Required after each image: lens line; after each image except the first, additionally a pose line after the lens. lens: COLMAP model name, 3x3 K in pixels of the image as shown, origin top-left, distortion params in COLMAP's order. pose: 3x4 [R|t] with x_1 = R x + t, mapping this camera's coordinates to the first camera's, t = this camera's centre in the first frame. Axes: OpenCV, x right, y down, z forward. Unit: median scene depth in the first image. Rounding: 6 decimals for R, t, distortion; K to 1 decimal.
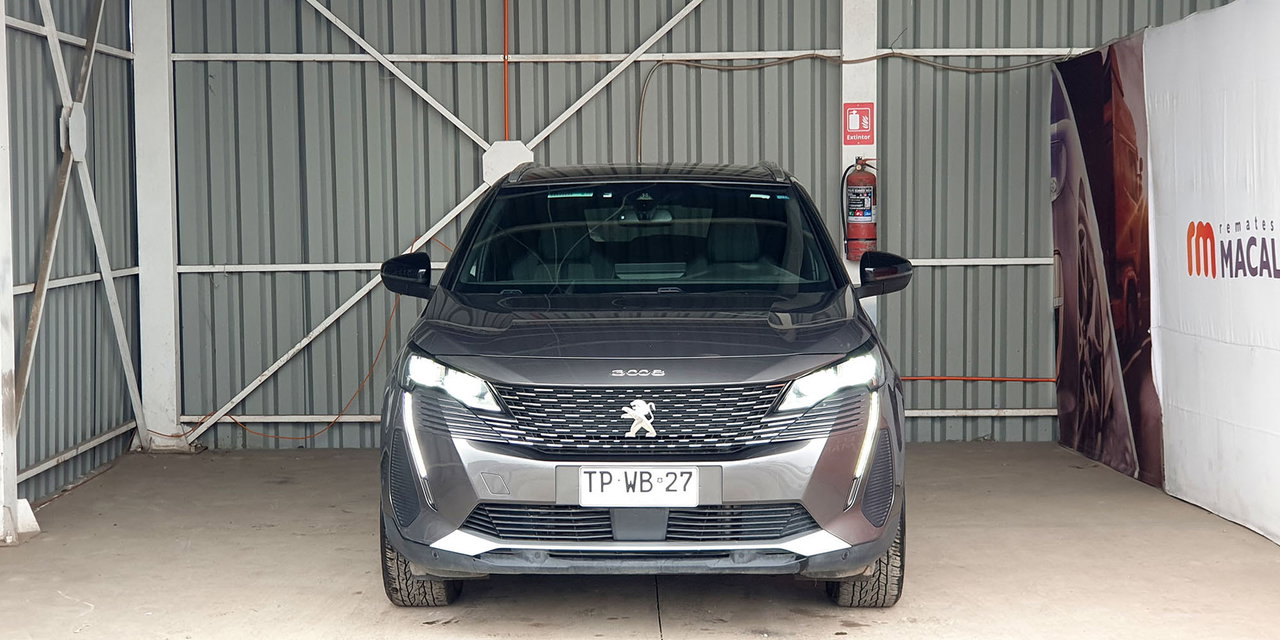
lens RADIAL K [[2381.0, 0, 661.3], [0, 2381.0, 340.4], [0, 0, 1]] dist [0.076045, 0.000000]
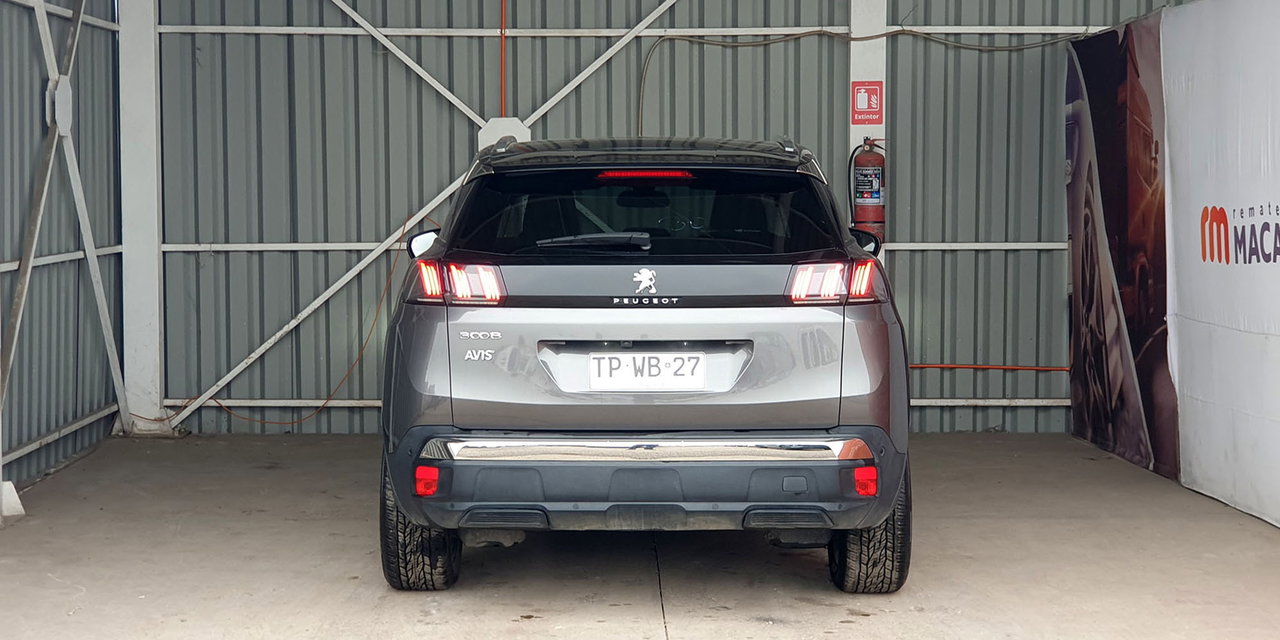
lens RADIAL K [[2921.7, 0, 637.6], [0, 2921.7, 320.6], [0, 0, 1]] dist [0.029305, 0.000000]
pose [[0.999925, 0.007054, 0.010011, -0.021713], [-0.006862, 0.999795, -0.019051, 0.020920], [-0.010144, 0.018981, 0.999768, -0.185076]]
